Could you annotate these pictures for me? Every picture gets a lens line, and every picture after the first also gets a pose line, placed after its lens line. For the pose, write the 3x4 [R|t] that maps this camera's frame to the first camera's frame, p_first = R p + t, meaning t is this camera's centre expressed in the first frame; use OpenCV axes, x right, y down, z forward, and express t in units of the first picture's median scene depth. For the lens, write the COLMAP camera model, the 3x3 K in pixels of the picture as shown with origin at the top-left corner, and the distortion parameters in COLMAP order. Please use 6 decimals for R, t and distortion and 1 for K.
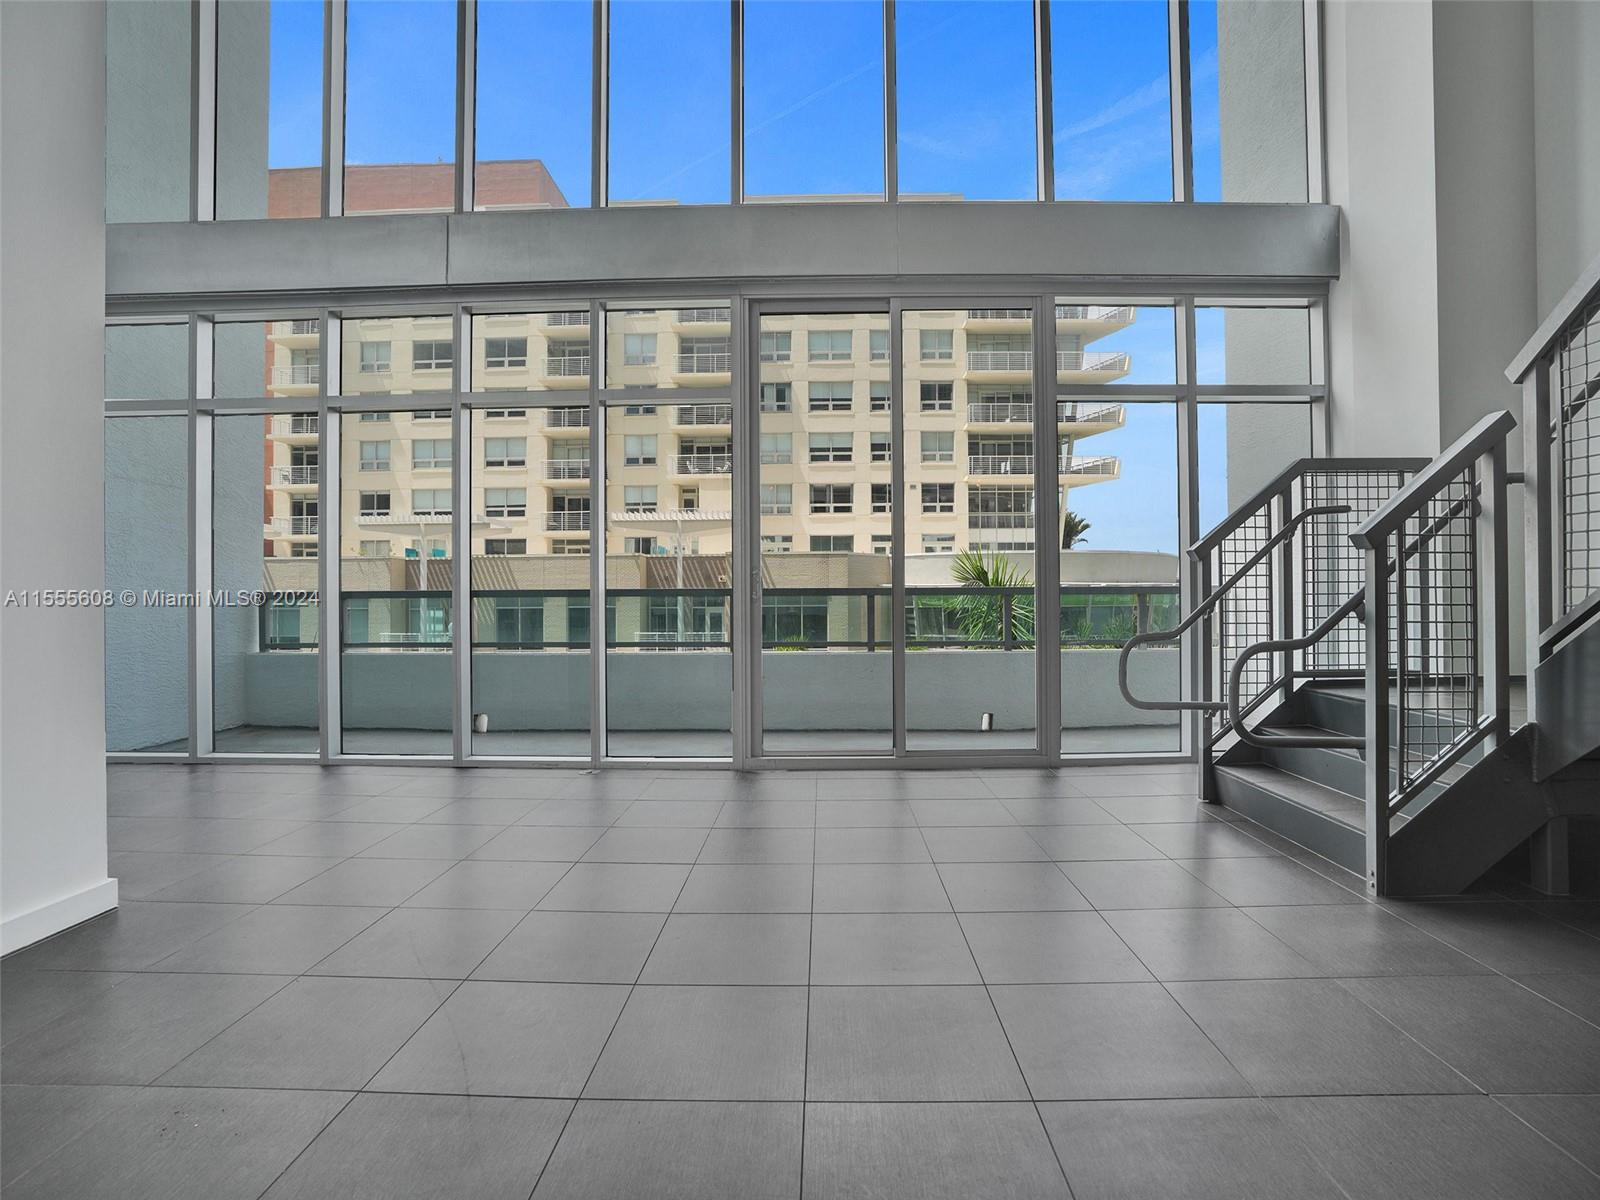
lens RADIAL K [[751.9, 0, 809.0], [0, 751.9, 595.6], [0, 0, 1]] dist [-0.073747, 0.035477]
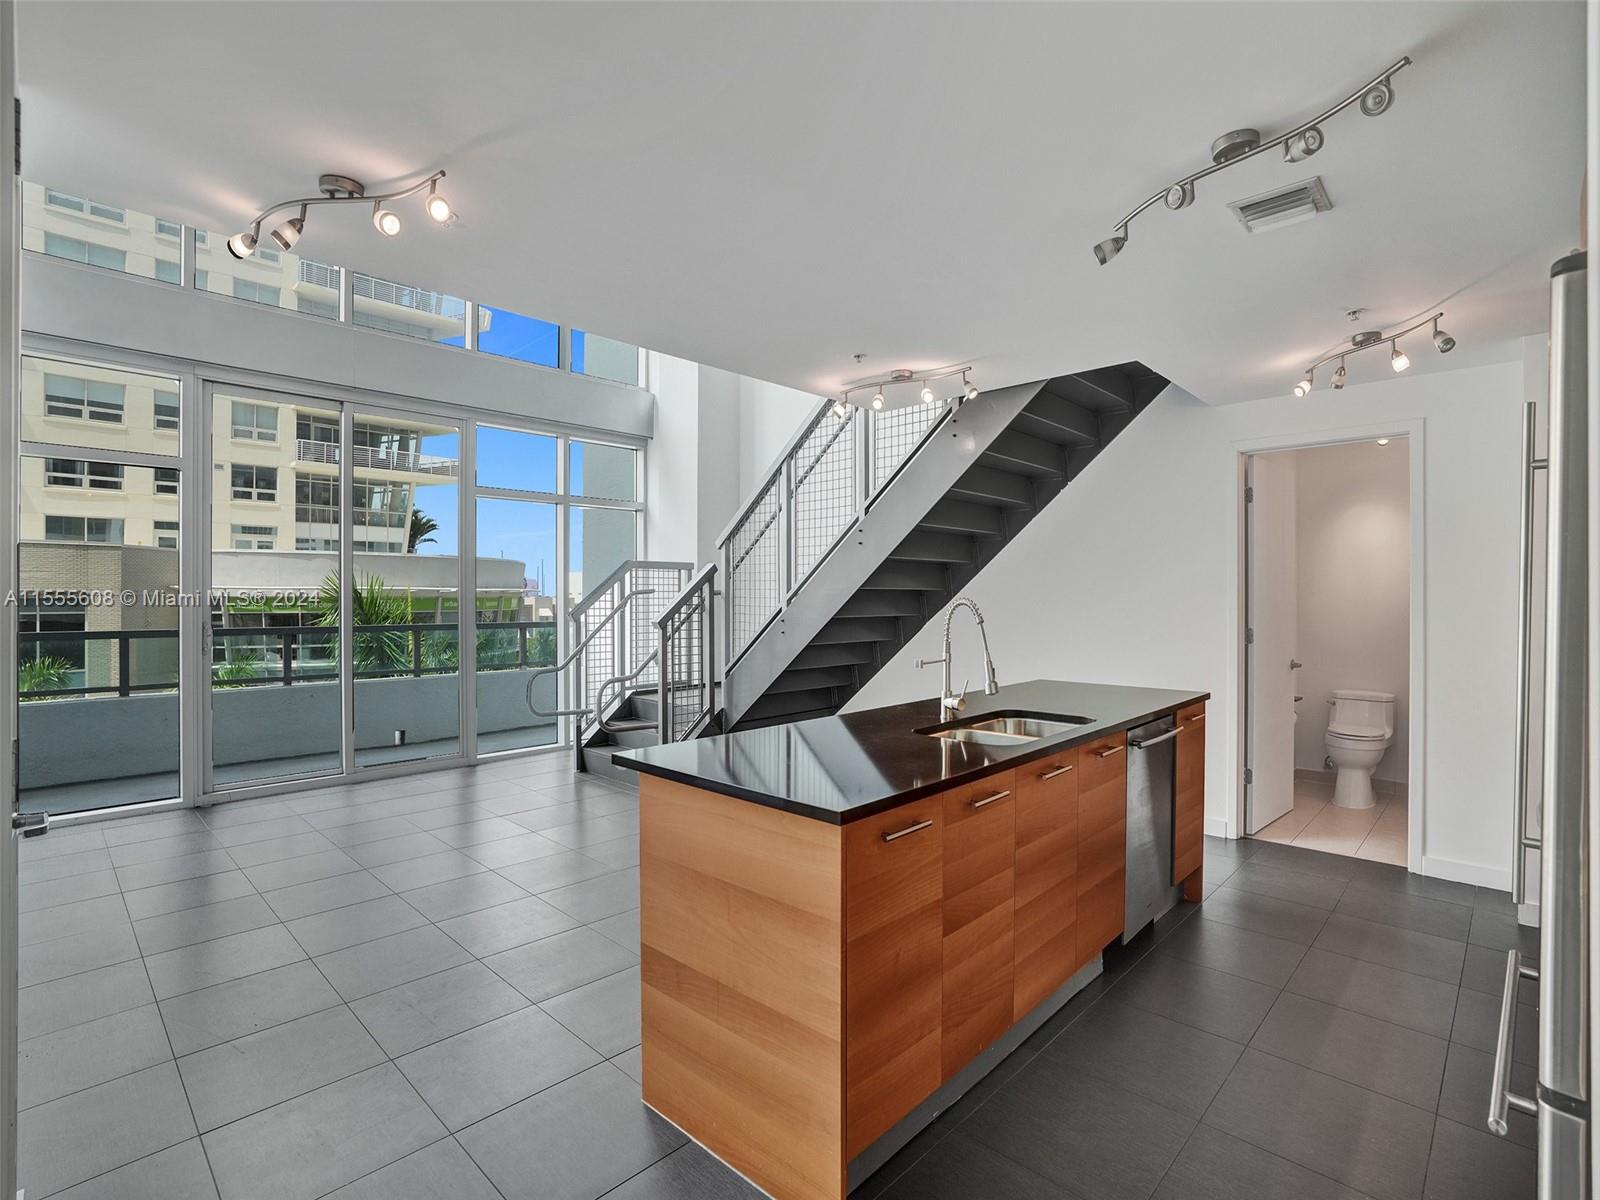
lens RADIAL K [[774.7, 0, 807.5], [0, 774.7, 597.3], [0, 0, 1]] dist [-0.057725, 0.024489]
pose [[0.680947, 0.005870, 0.732309, -0.027626], [-0.009463, 0.999955, 0.000784, -0.008320], [-0.732271, -0.007464, 0.680972, -0.040164]]
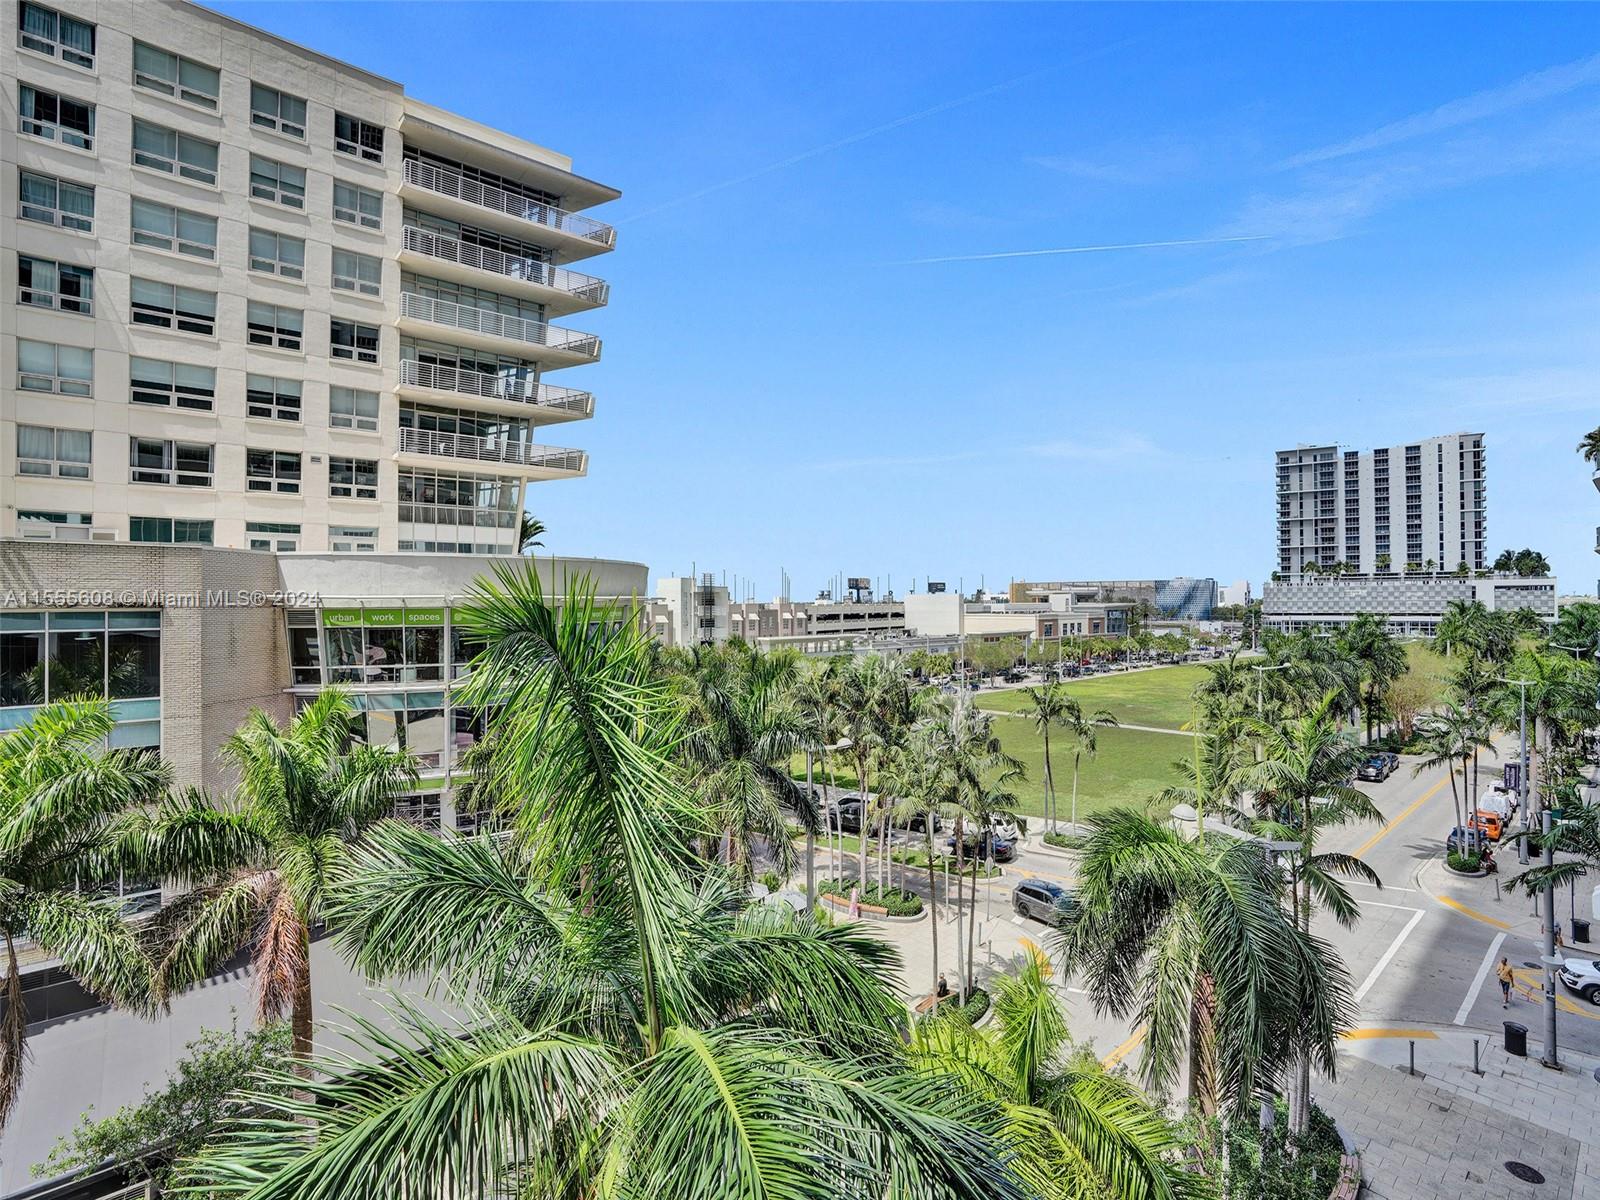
lens RADIAL K [[771.6, 0, 810.3], [0, 771.6, 598.0], [0, 0, 1]] dist [-0.058327, 0.024794]
pose [[0.744283, 0.006481, 0.667833, 0.008359], [-0.008194, 0.999966, -0.000572, -0.014973], [-0.667814, -0.005047, 0.744311, 0.141057]]
